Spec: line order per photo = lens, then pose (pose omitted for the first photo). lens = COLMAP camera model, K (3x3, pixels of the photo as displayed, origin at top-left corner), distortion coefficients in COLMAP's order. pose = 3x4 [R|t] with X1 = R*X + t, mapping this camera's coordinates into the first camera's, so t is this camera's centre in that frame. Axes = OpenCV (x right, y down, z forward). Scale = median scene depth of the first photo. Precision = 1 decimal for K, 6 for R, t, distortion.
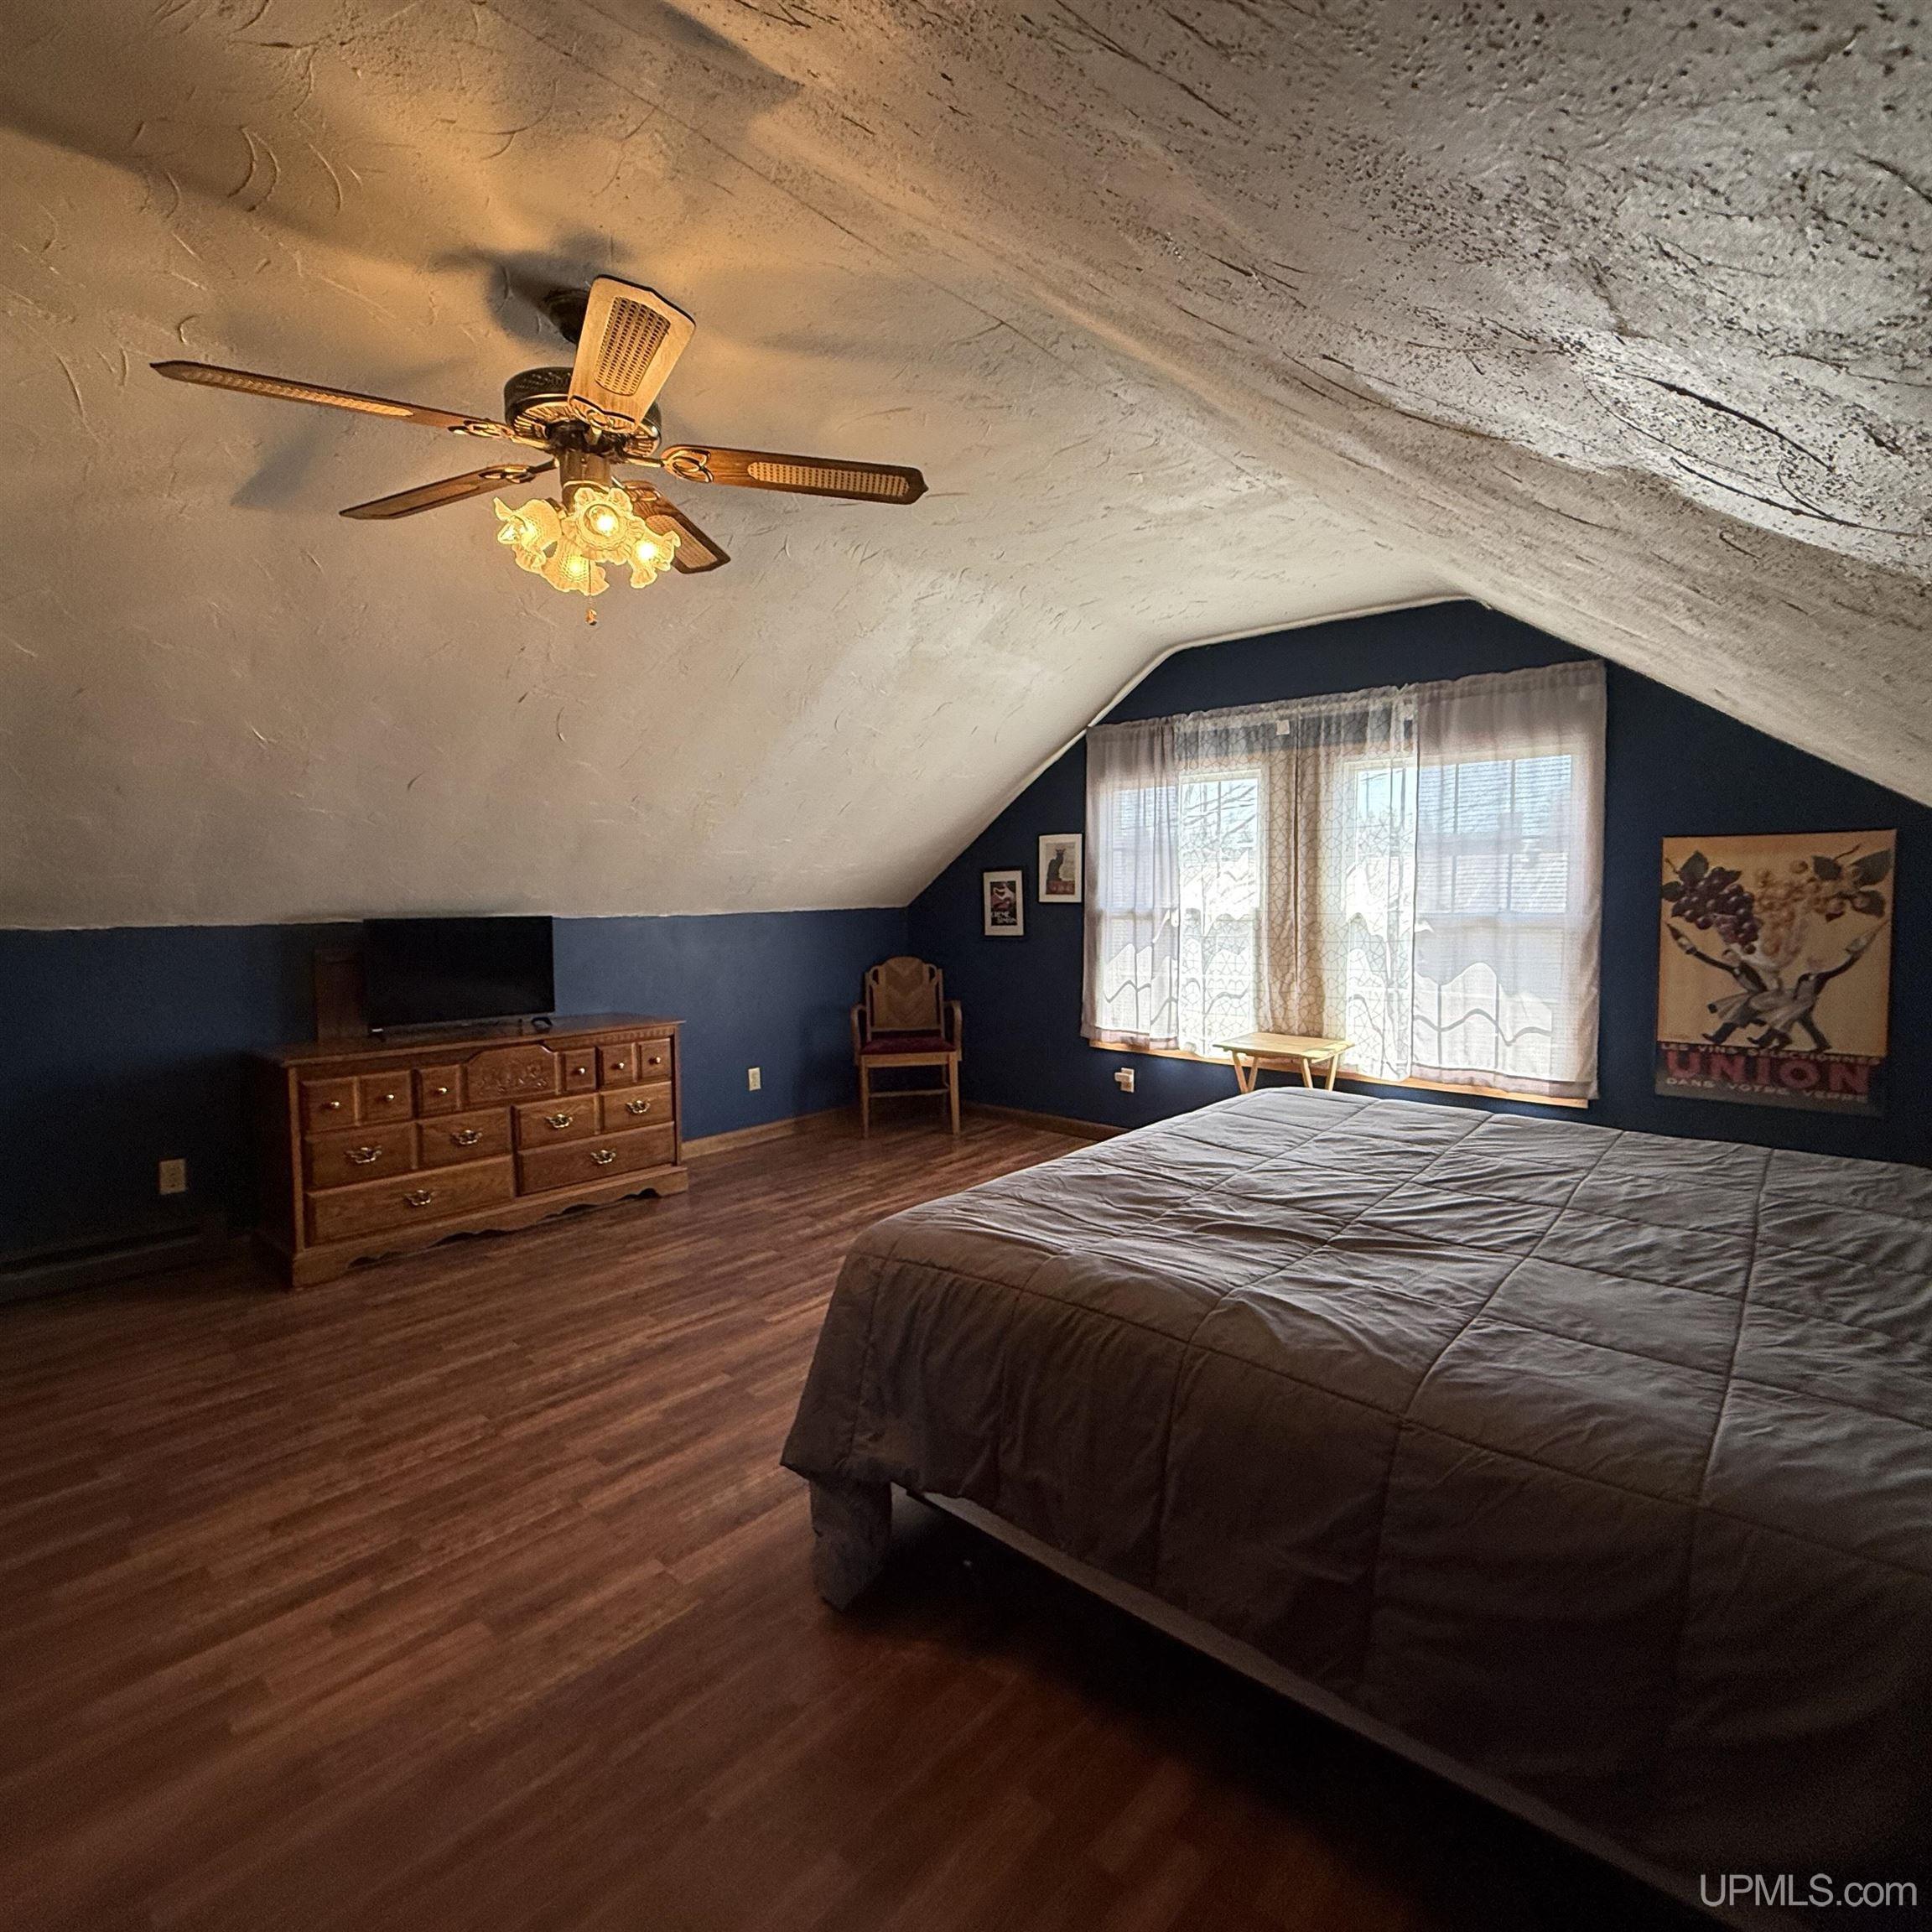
lens RADIAL K [[1022.2, 0, 963.4], [0, 1022.2, 963.9], [0, 0, 1]] dist [0.002159, -0.002446]
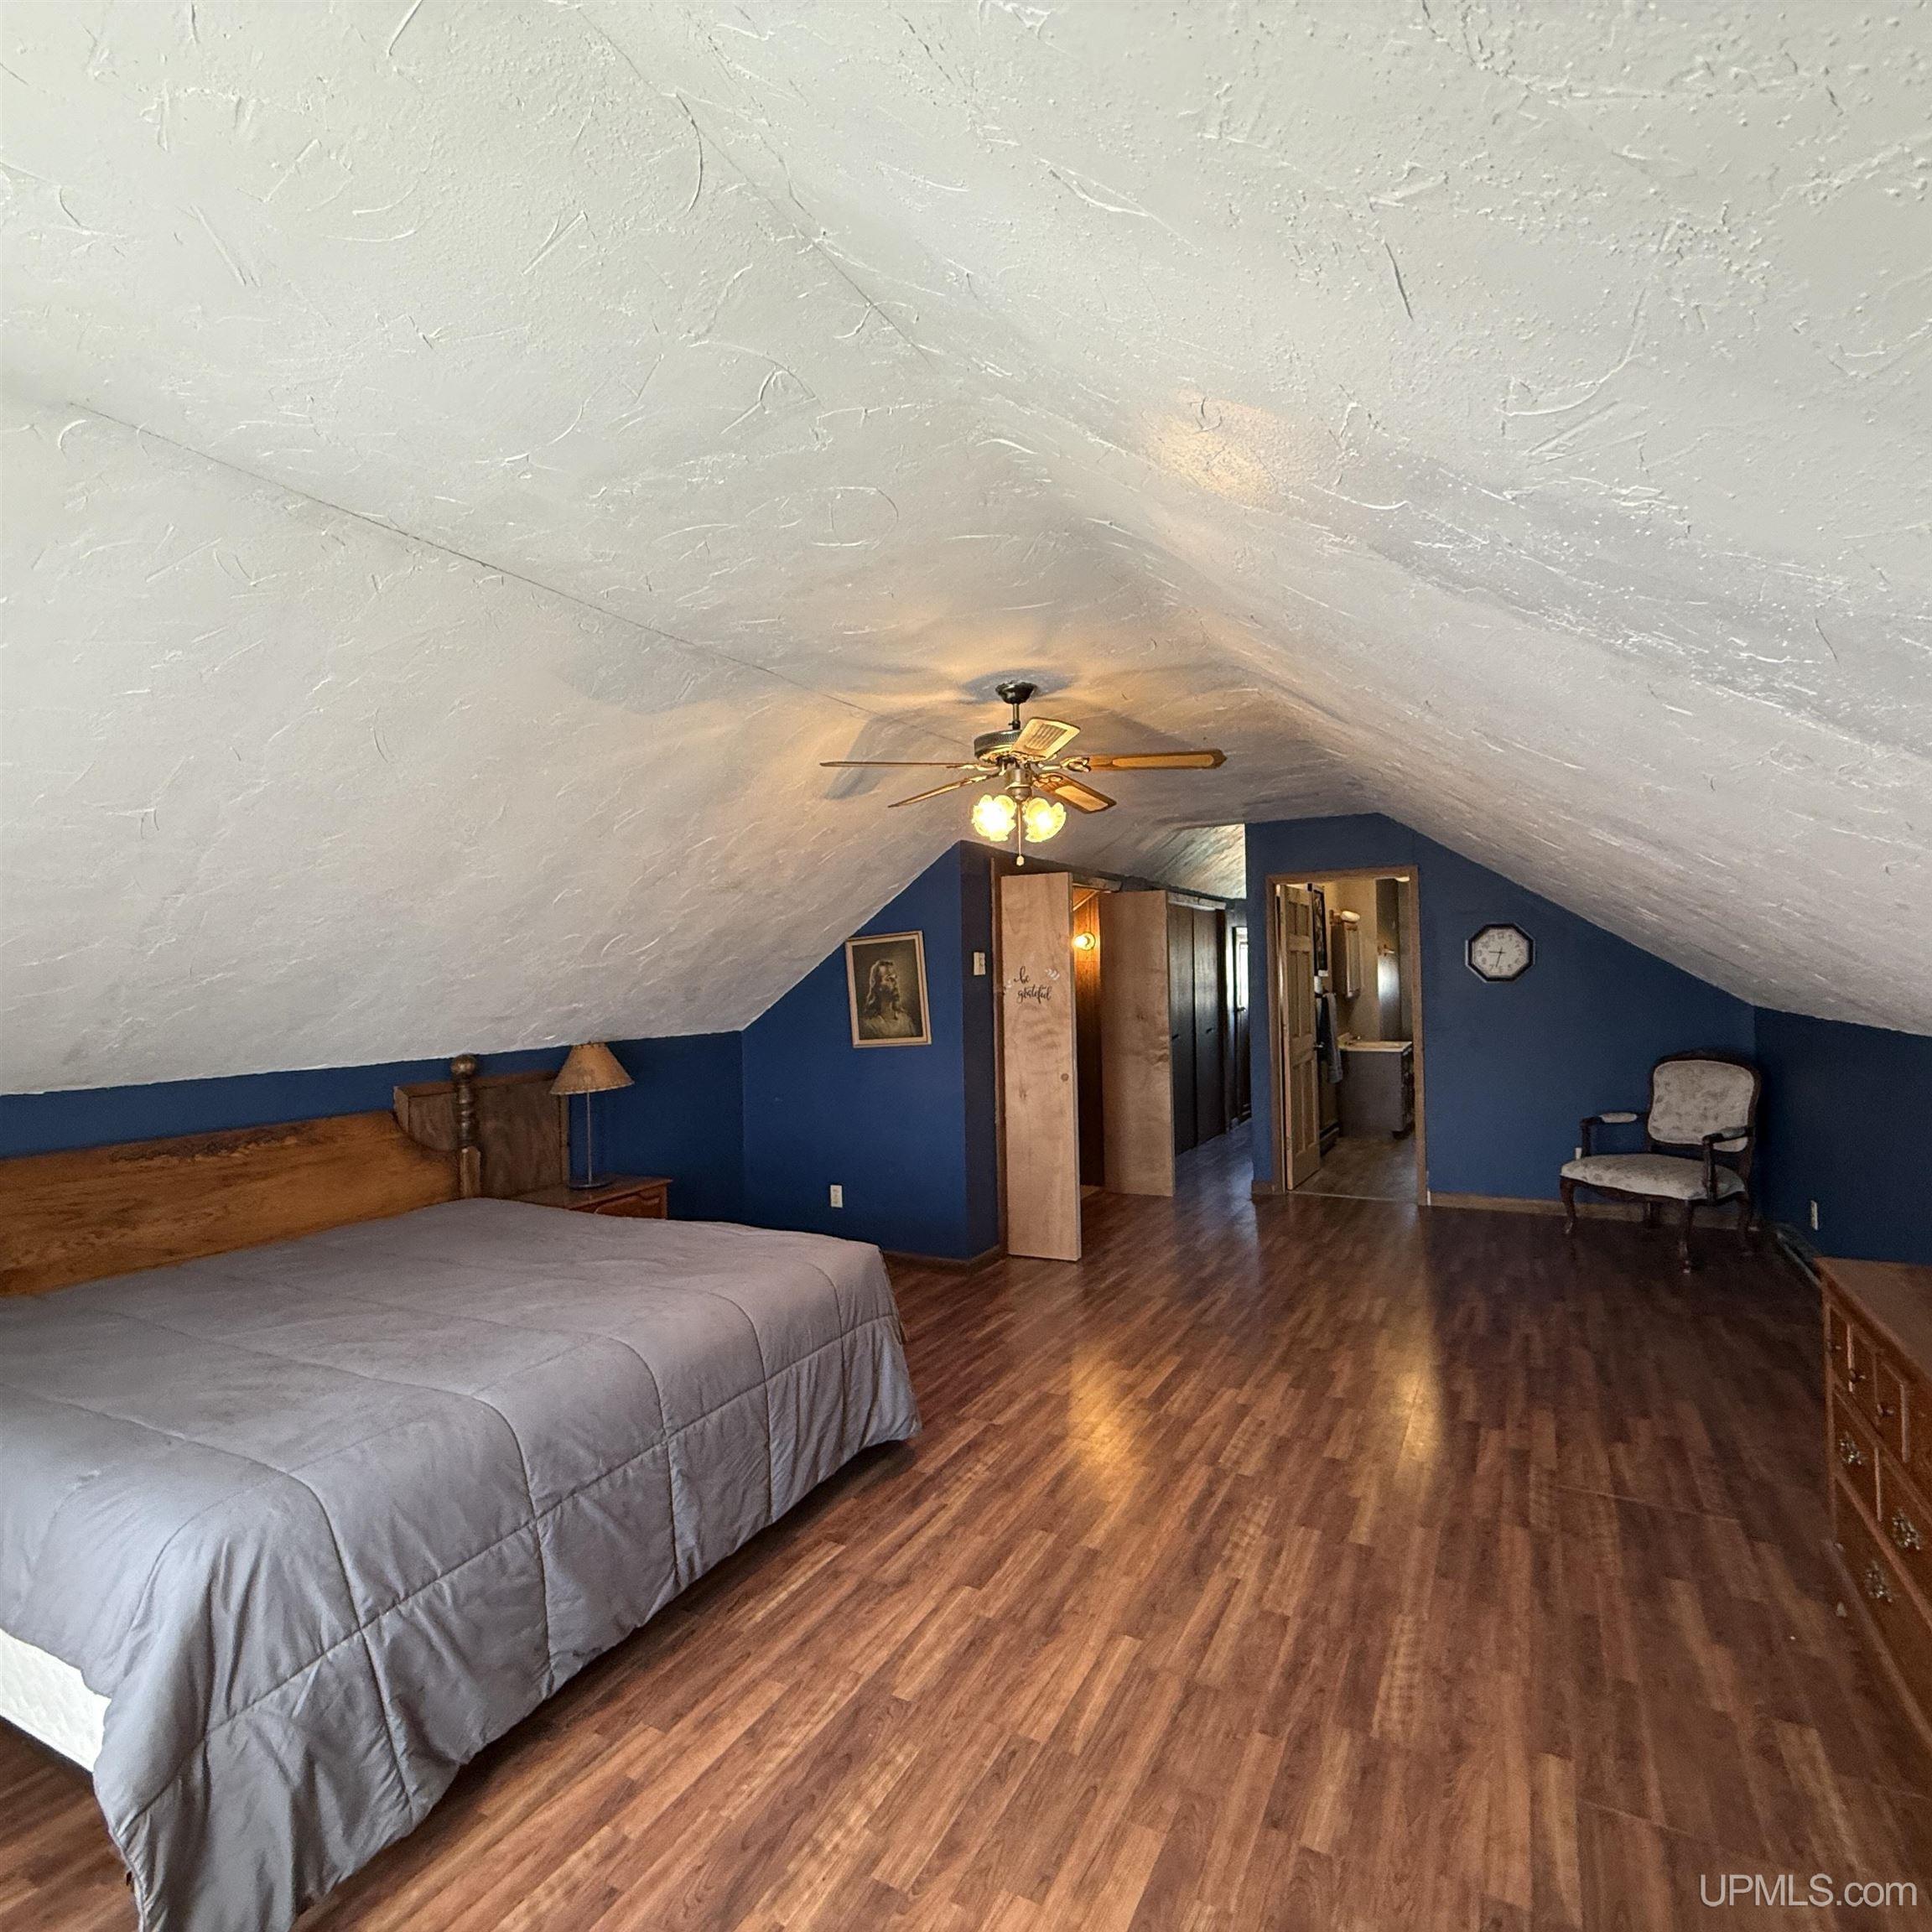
lens RADIAL K [[1022.2, 0, 967.5], [0, 1022.2, 966.5], [0, 0, 1]] dist [0.002159, -0.002446]
pose [[-0.973448, 0.034445, -0.226301, 0.087285], [0.022134, 0.998145, 0.056715, -0.214705], [0.227834, 0.050200, -0.972405, 2.076138]]
